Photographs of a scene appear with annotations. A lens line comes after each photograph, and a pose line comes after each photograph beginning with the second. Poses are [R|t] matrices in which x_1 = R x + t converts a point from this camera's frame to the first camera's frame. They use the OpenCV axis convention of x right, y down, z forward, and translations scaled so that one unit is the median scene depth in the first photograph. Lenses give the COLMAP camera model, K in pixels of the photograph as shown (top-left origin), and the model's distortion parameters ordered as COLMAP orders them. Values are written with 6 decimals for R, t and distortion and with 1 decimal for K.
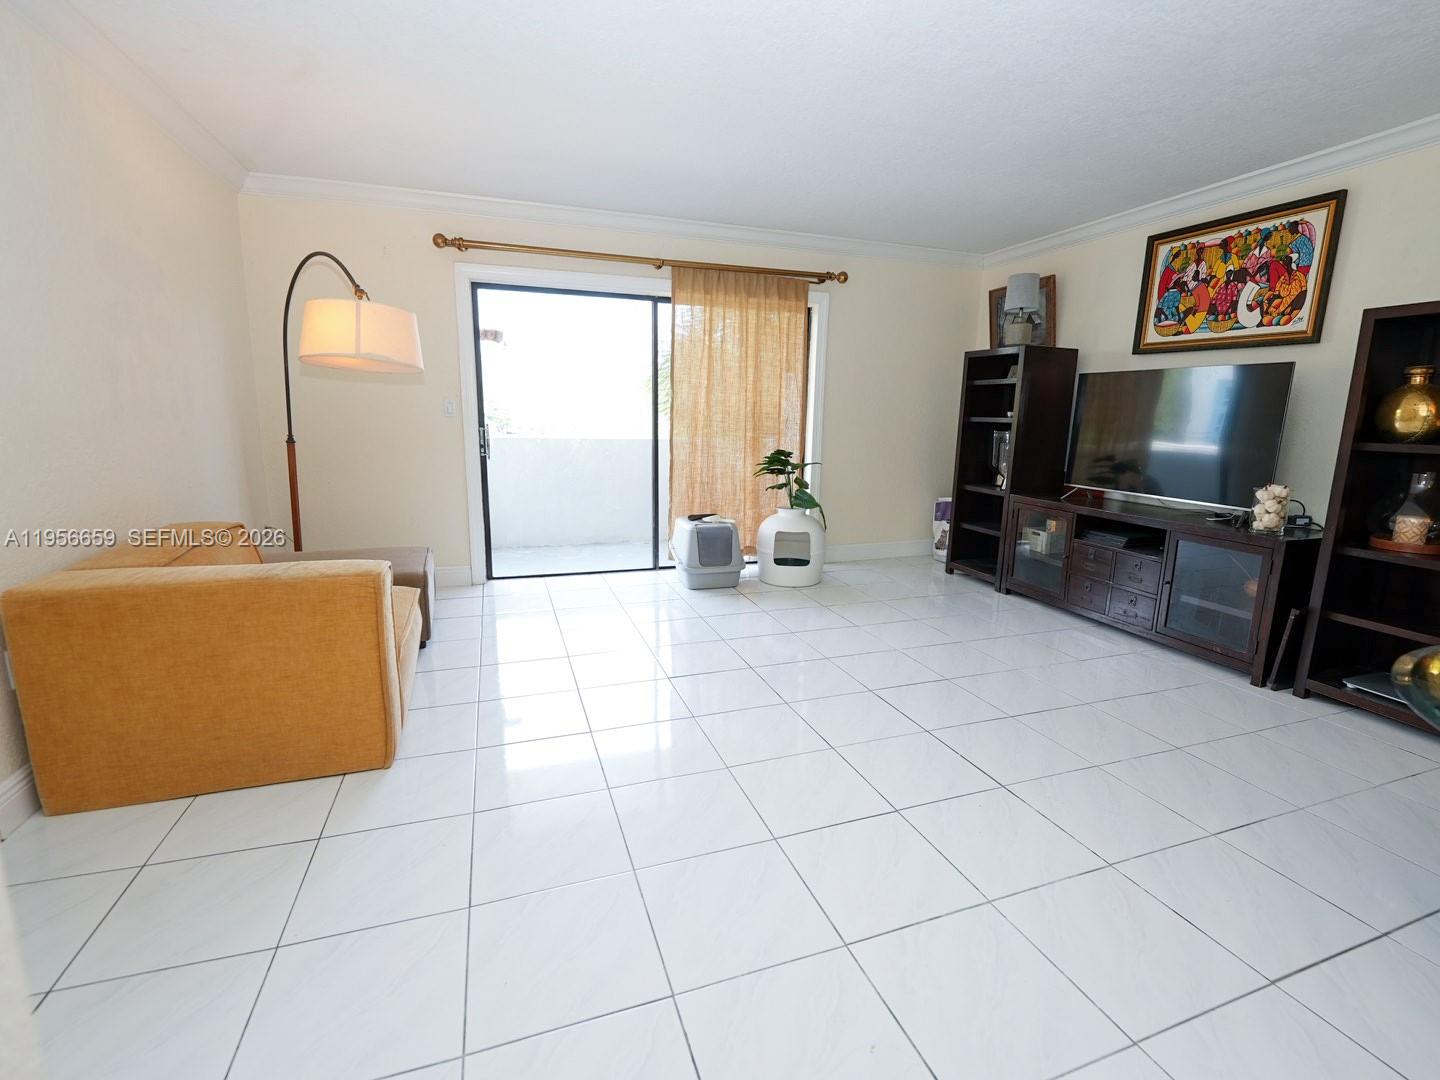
lens RADIAL K [[643.7, 0, 719.4], [0, 643.7, 538.5], [0, 0, 1]] dist [0.001646, 0.000166]
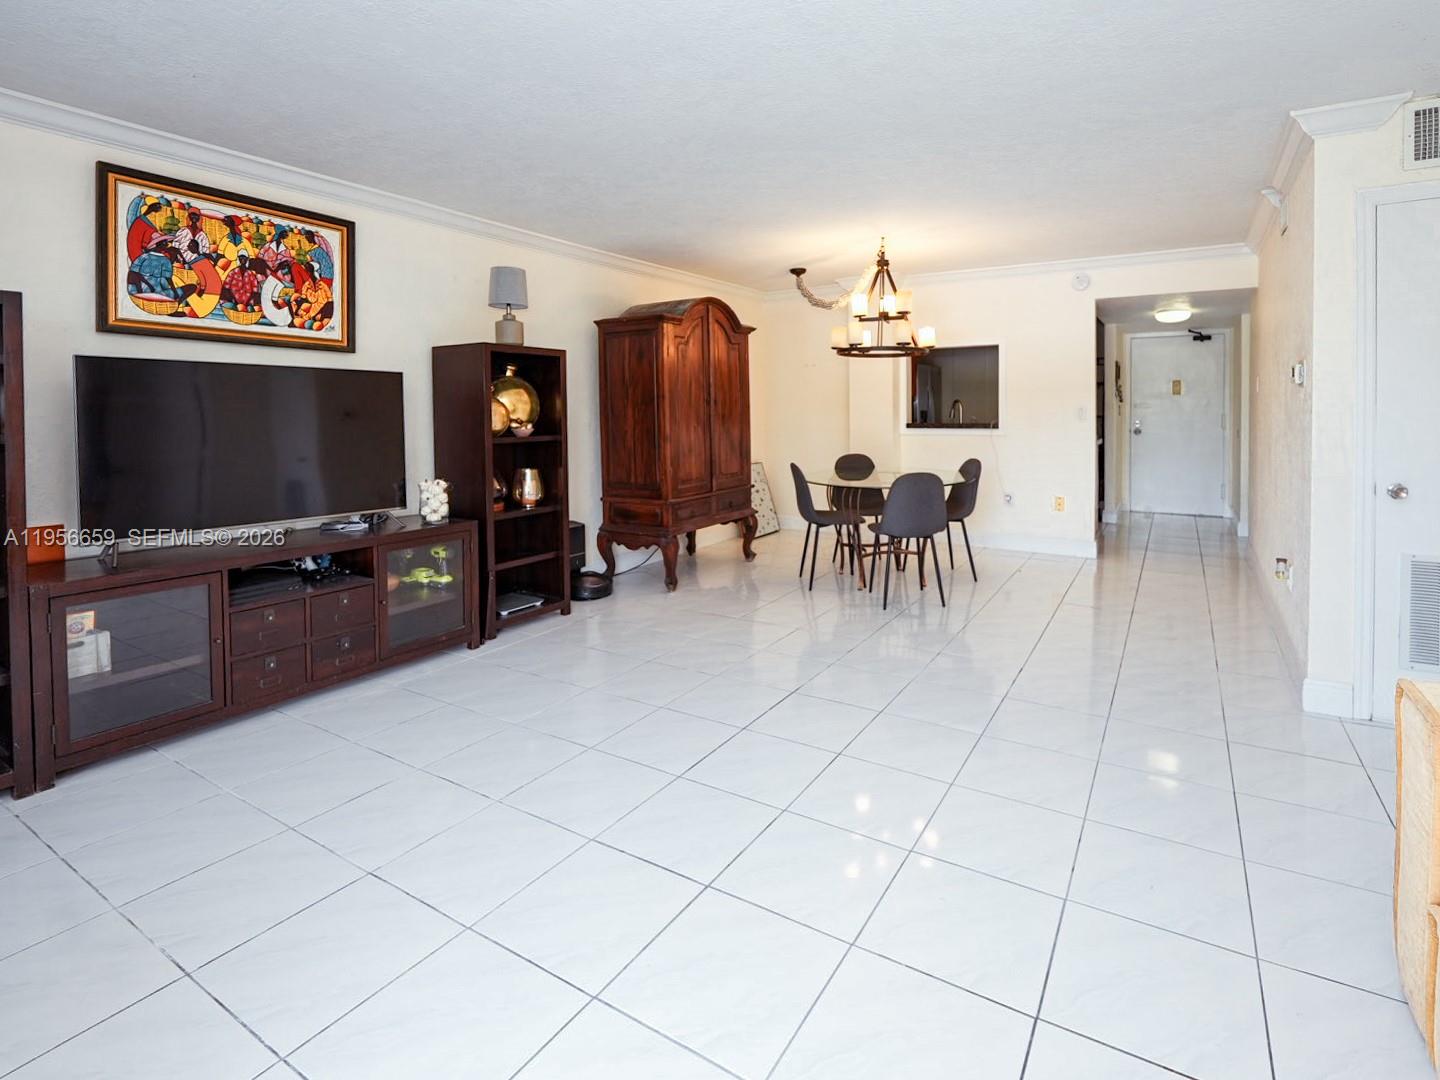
lens RADIAL K [[725.0, 0, 720.4], [0, 725.0, 535.7], [0, 0, 1]] dist [-0.004256, -0.000552]
pose [[-0.618001, -0.128650, 0.775580, -0.432201], [0.160157, 0.945231, 0.284409, -0.232430], [-0.769691, 0.299979, -0.563549, 1.180335]]
